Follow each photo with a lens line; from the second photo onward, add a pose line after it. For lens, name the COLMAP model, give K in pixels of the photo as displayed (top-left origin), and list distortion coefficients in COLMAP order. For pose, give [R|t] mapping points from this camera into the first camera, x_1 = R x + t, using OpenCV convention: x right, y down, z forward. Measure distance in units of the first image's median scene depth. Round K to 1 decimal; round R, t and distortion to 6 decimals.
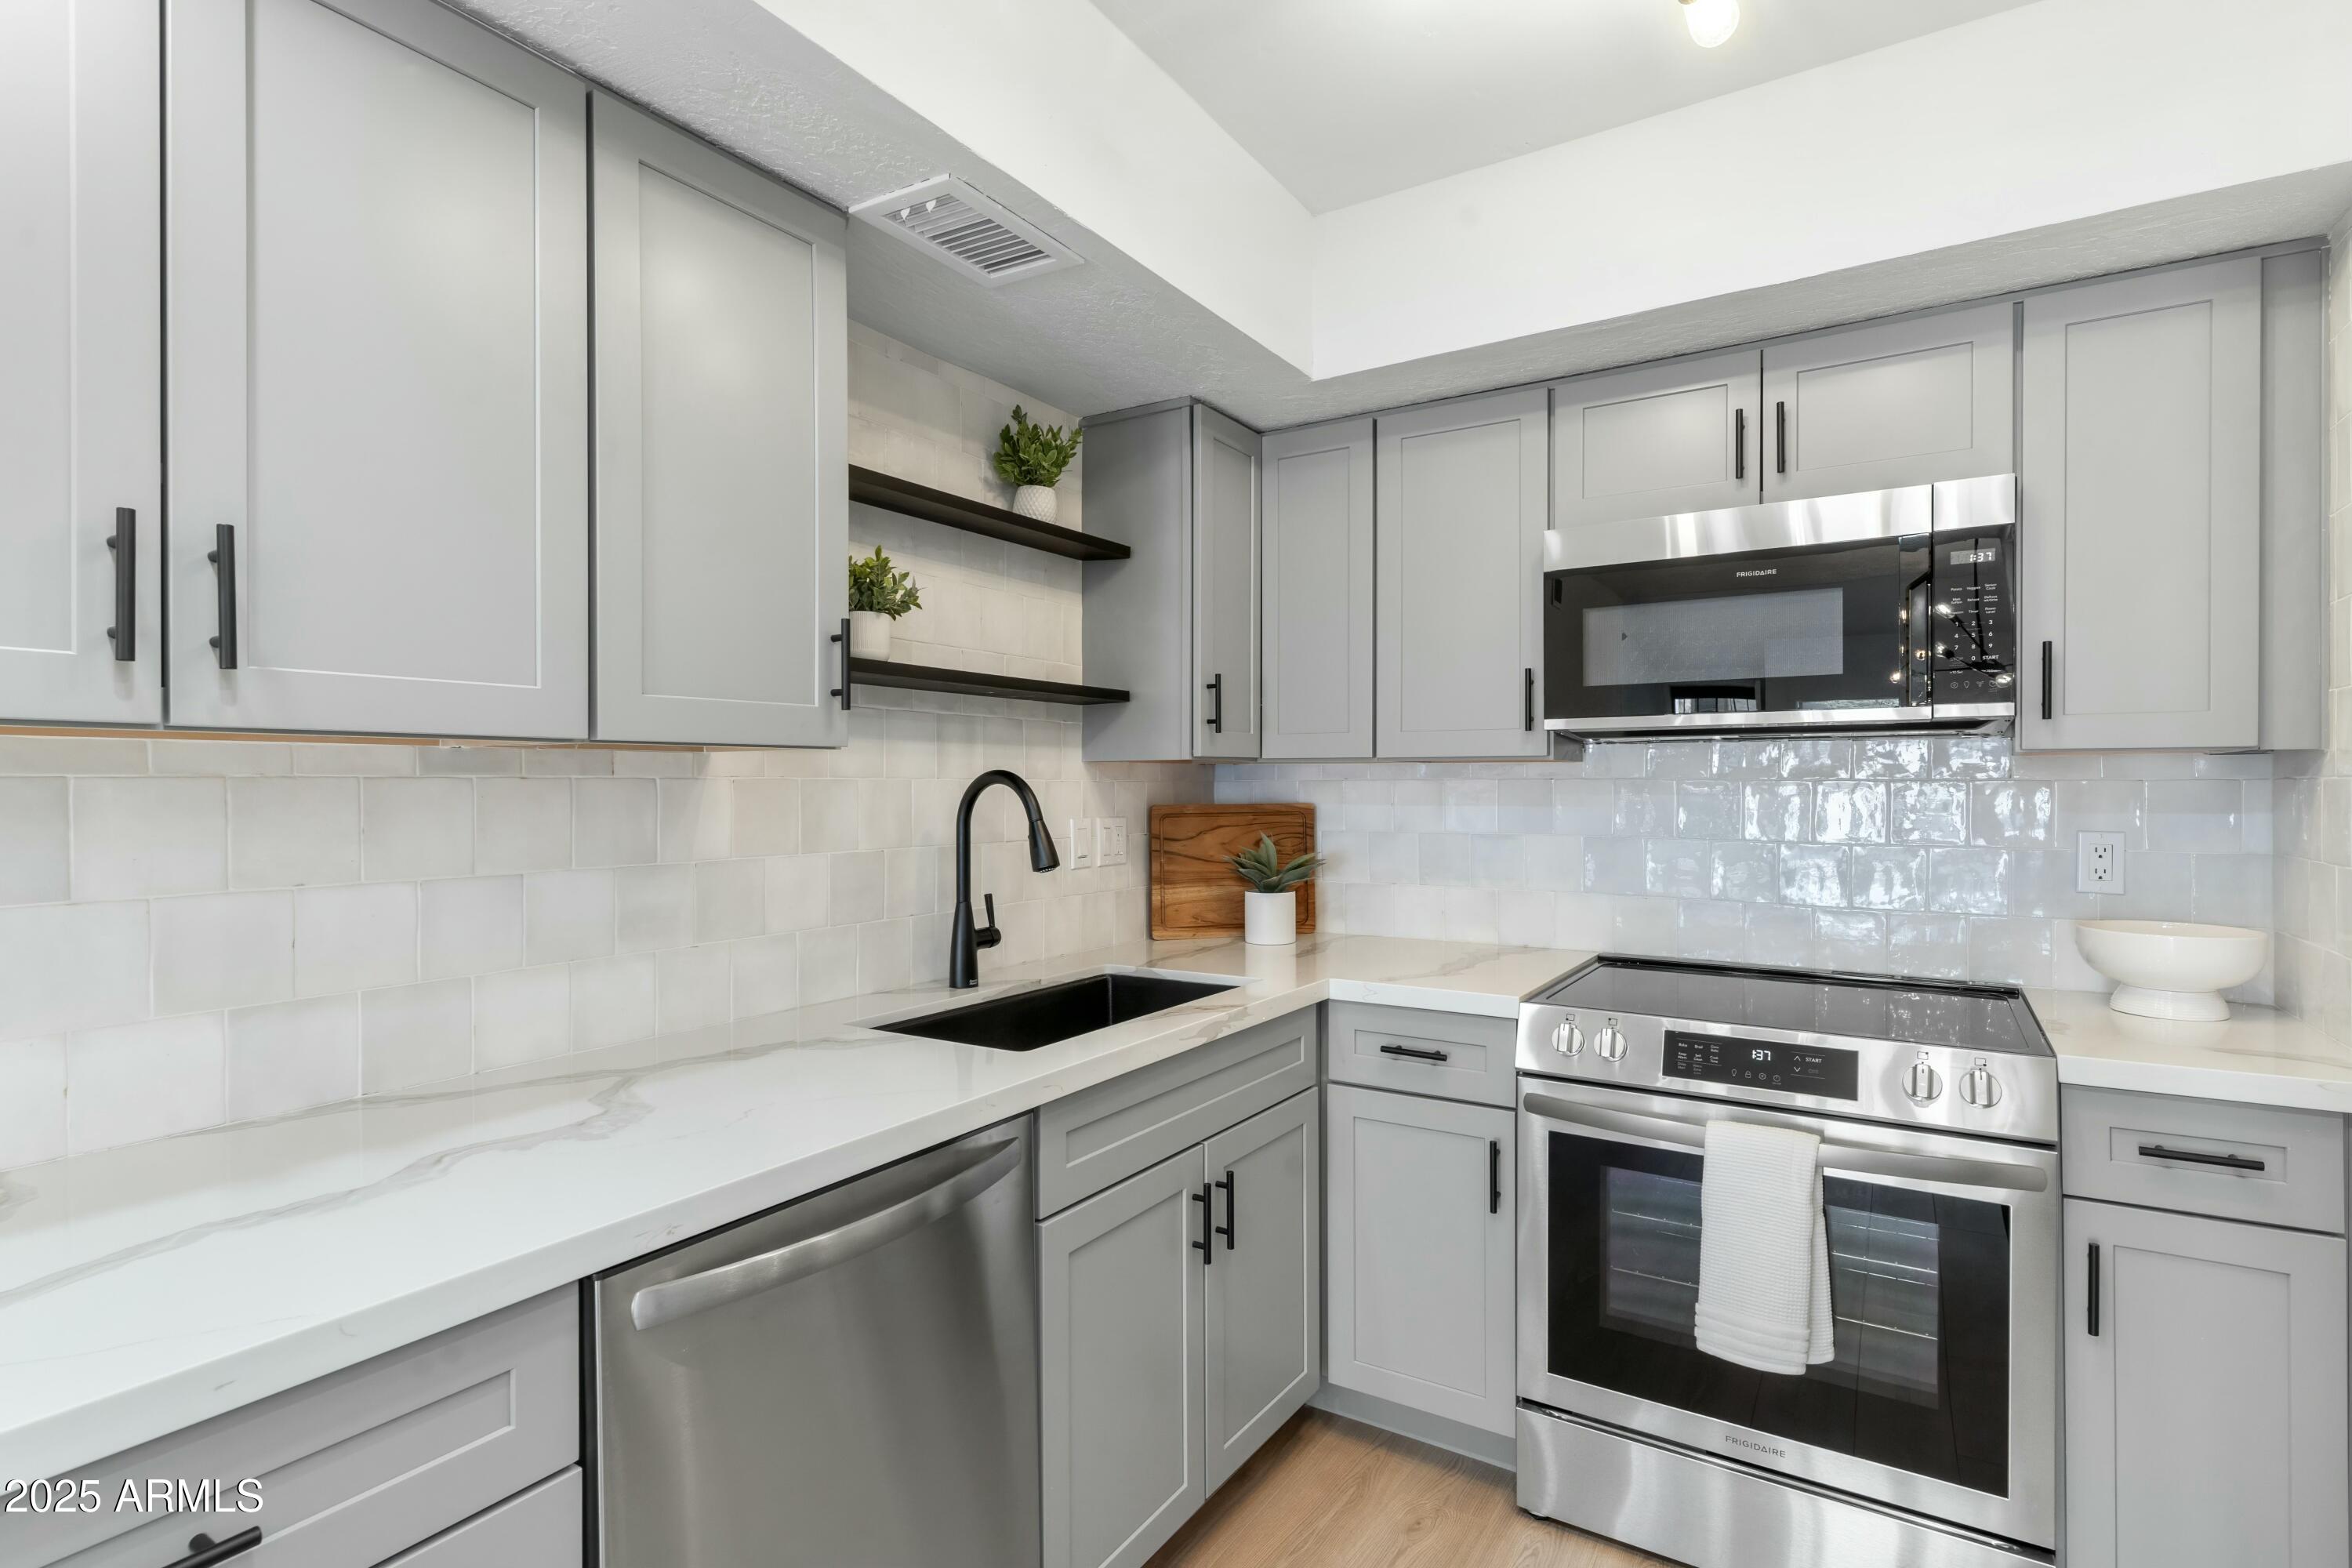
lens RADIAL K [[1142.8, 0, 1176.6], [0, 1142.8, 788.9], [0, 0, 1]] dist [0.000104, -0.000176]
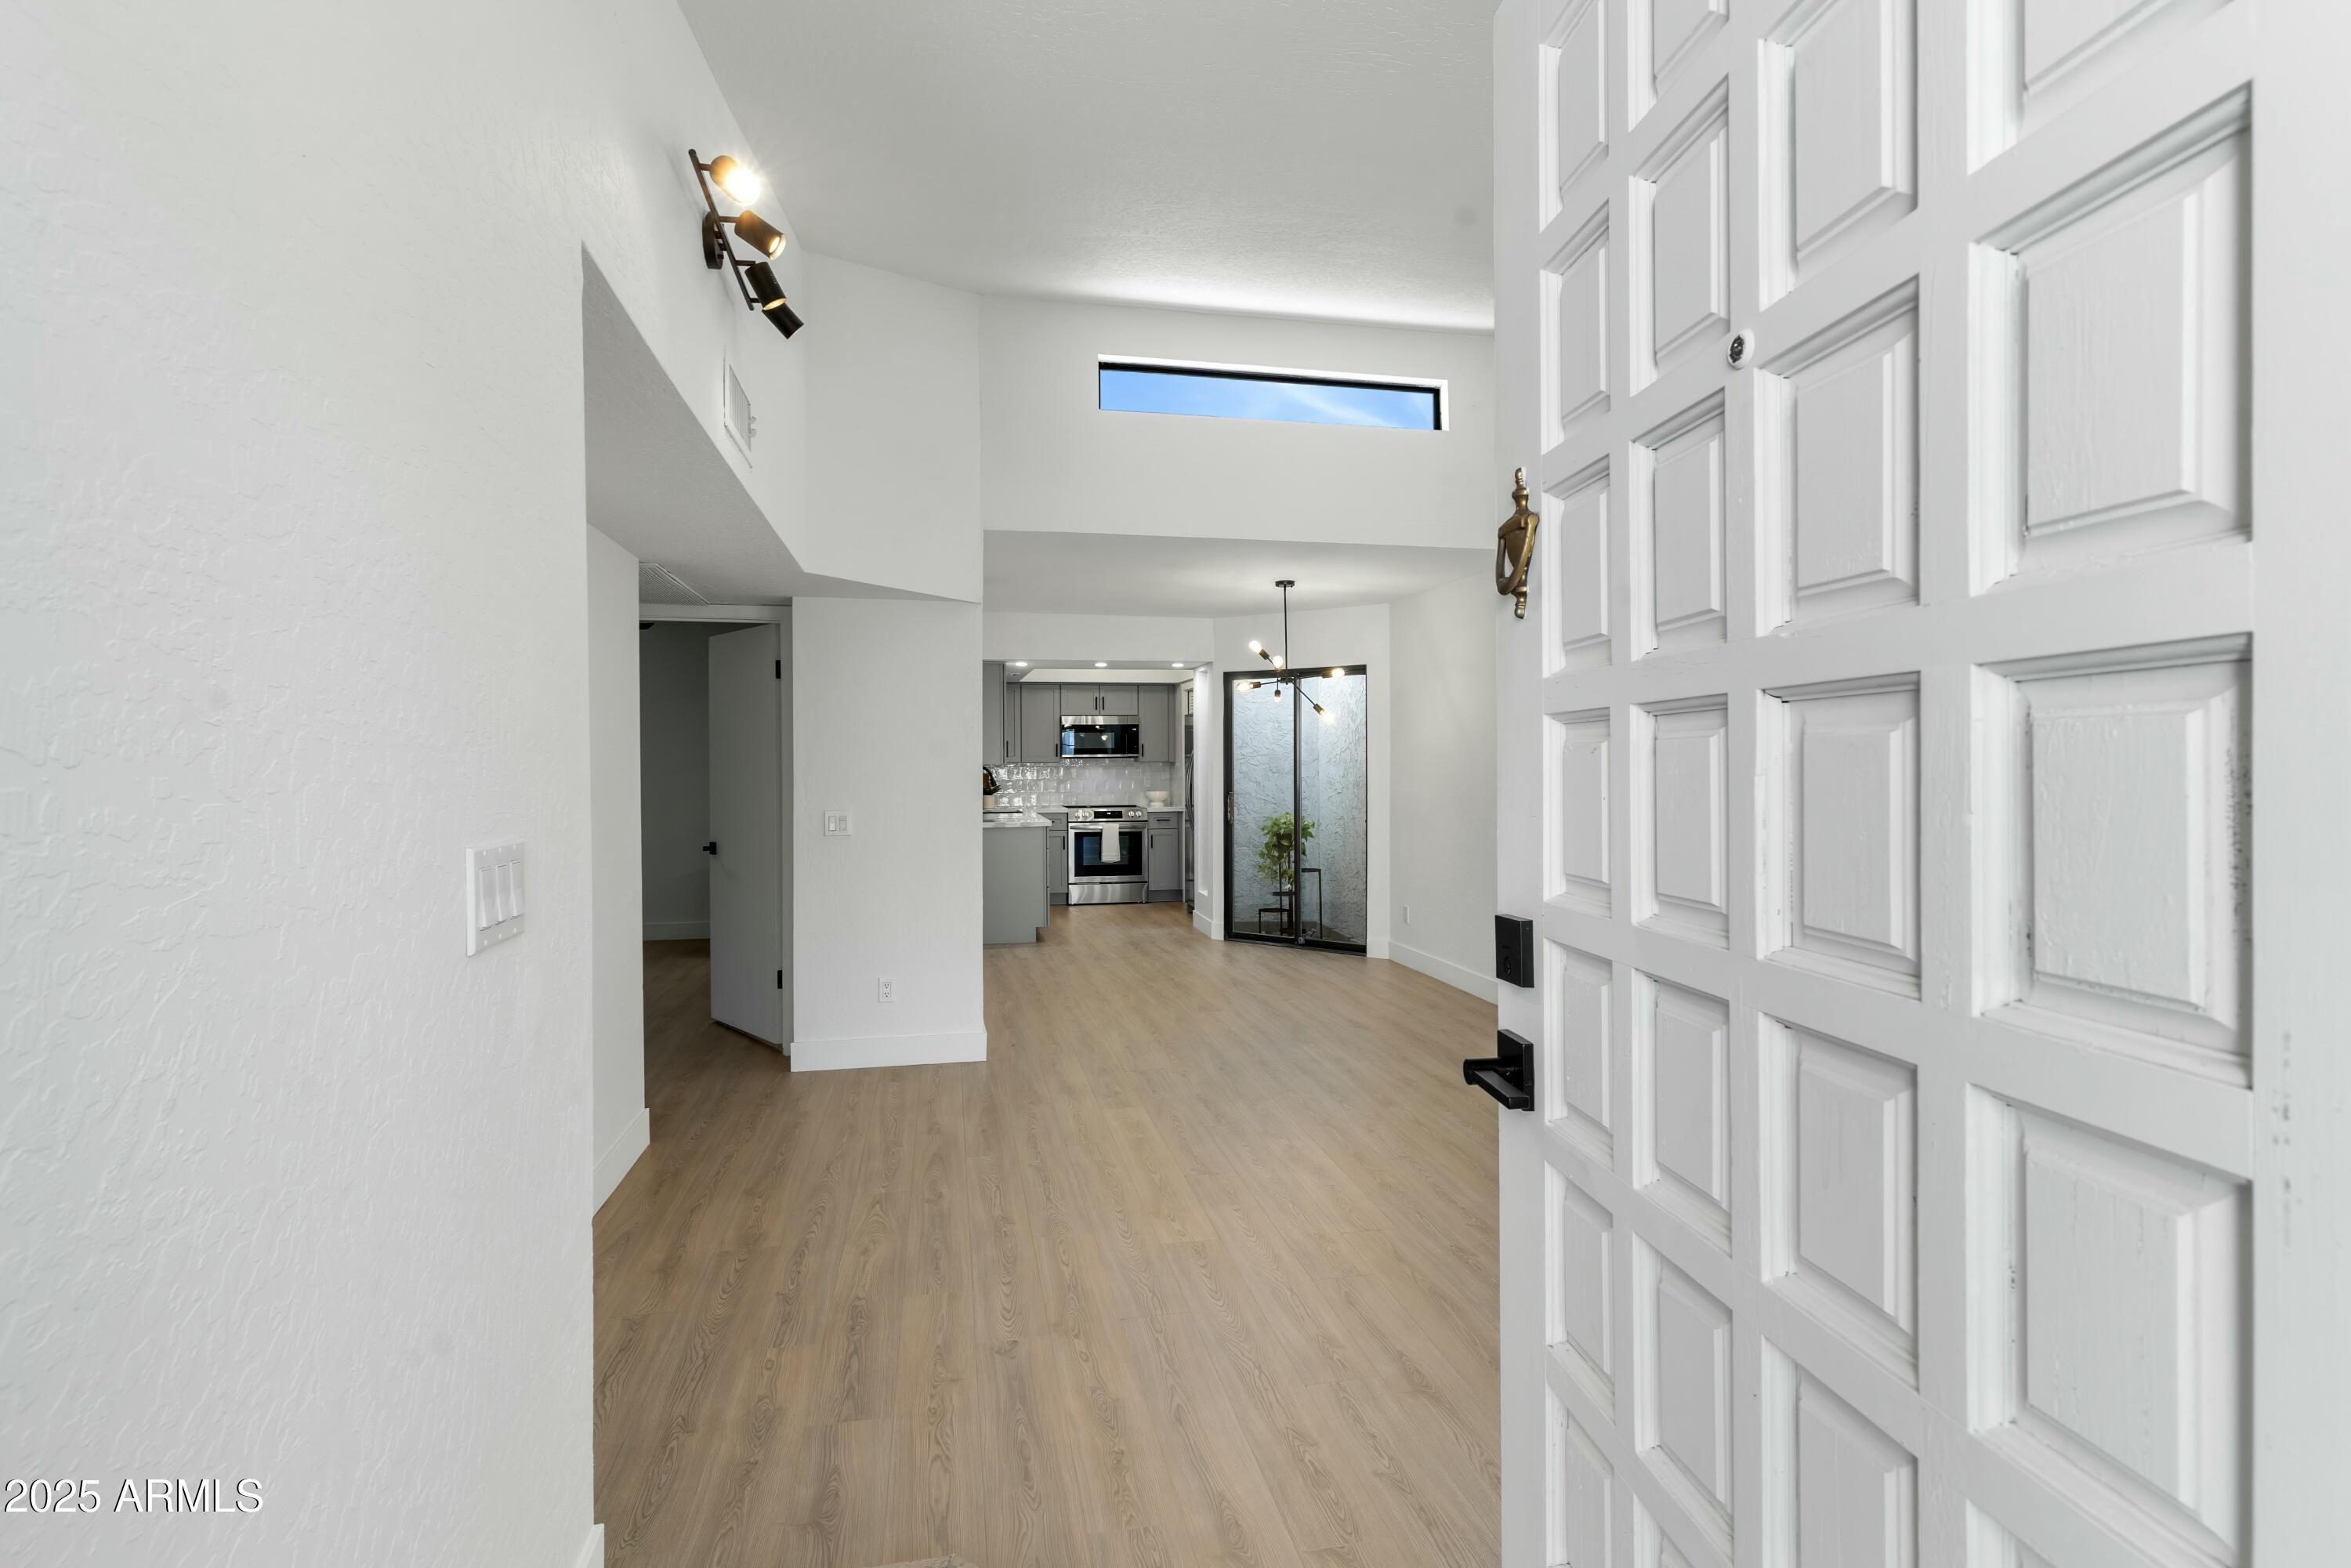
lens RADIAL K [[1131.4, 0, 1173.8], [0, 1131.4, 761.3], [0, 0, 1]] dist [-0.001148, -0.000146]
pose [[0.711505, -0.003849, 0.702671, -3.123818], [0.007354, 0.999971, -0.001969, -0.022894], [-0.702643, 0.006568, 0.711513, -3.167562]]
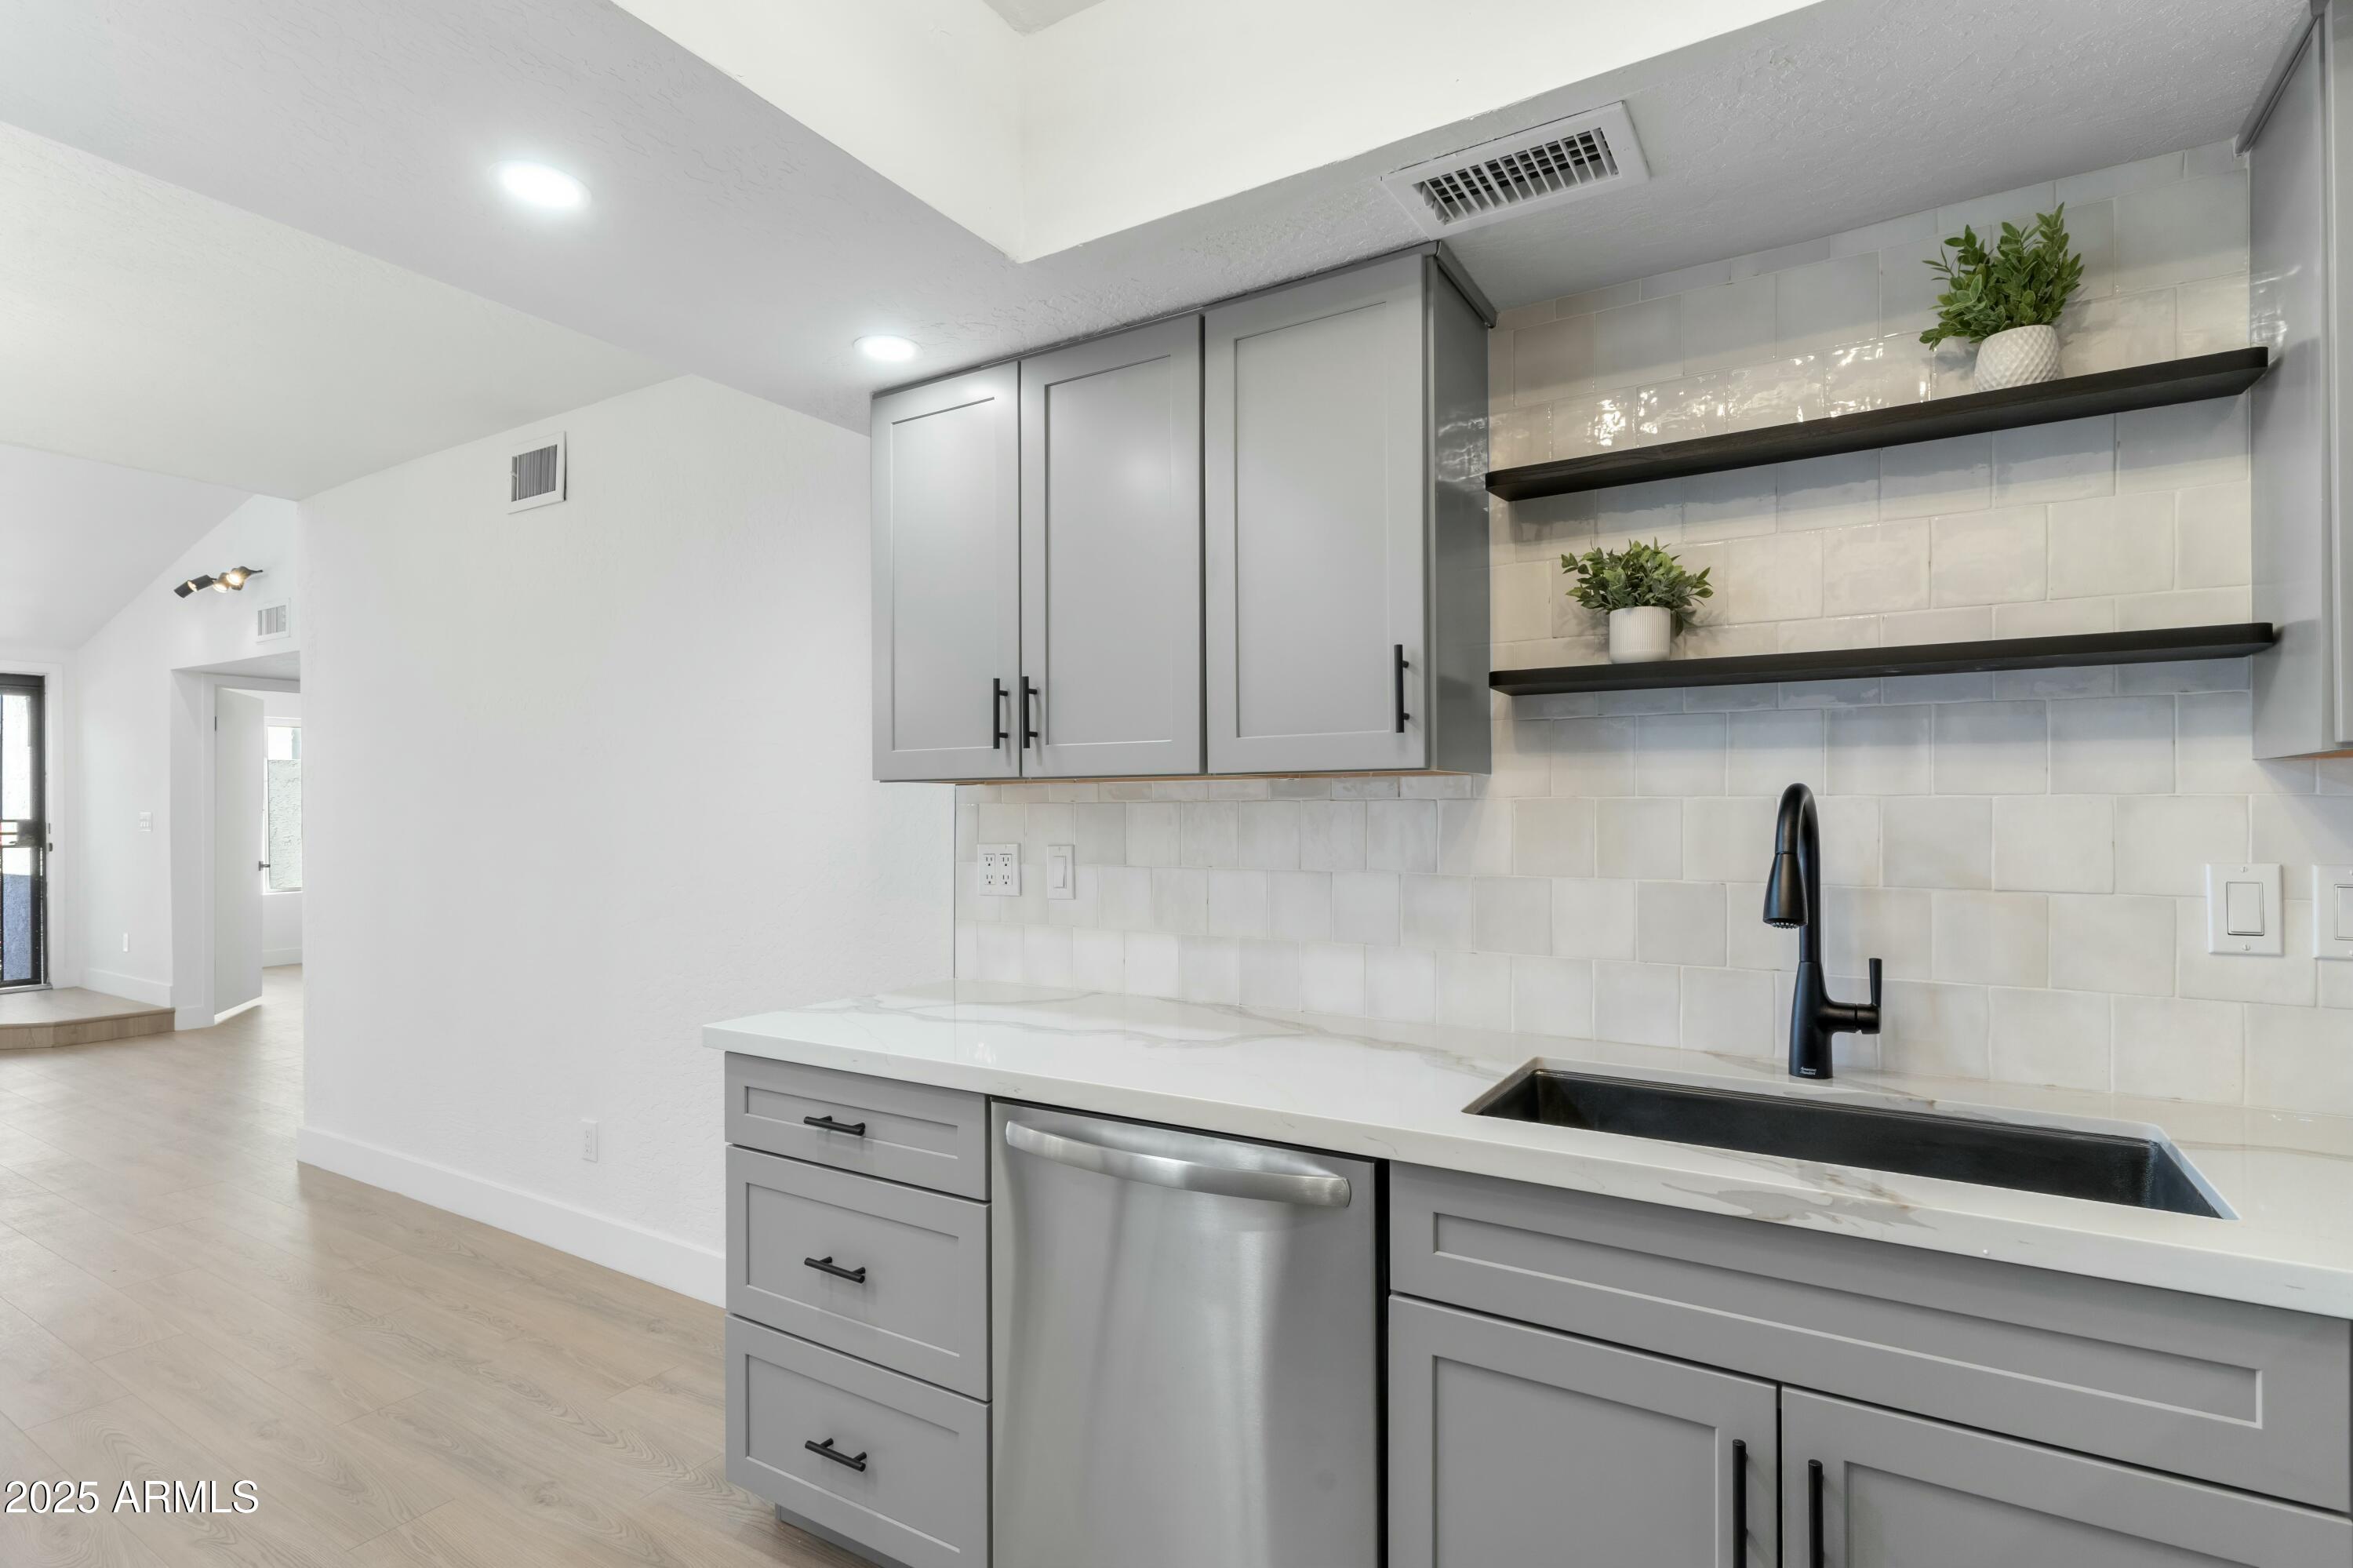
lens RADIAL K [[1140.5, 0, 1195.8], [0, 1140.5, 806.8], [0, 0, 1]] dist [0.001691, 0.000138]
pose [[0.026848, 0.000234, -0.999639, 0.599944], [-0.000928, 1.000000, 0.000209, -0.001724], [0.999639, 0.000922, 0.026848, 0.637832]]
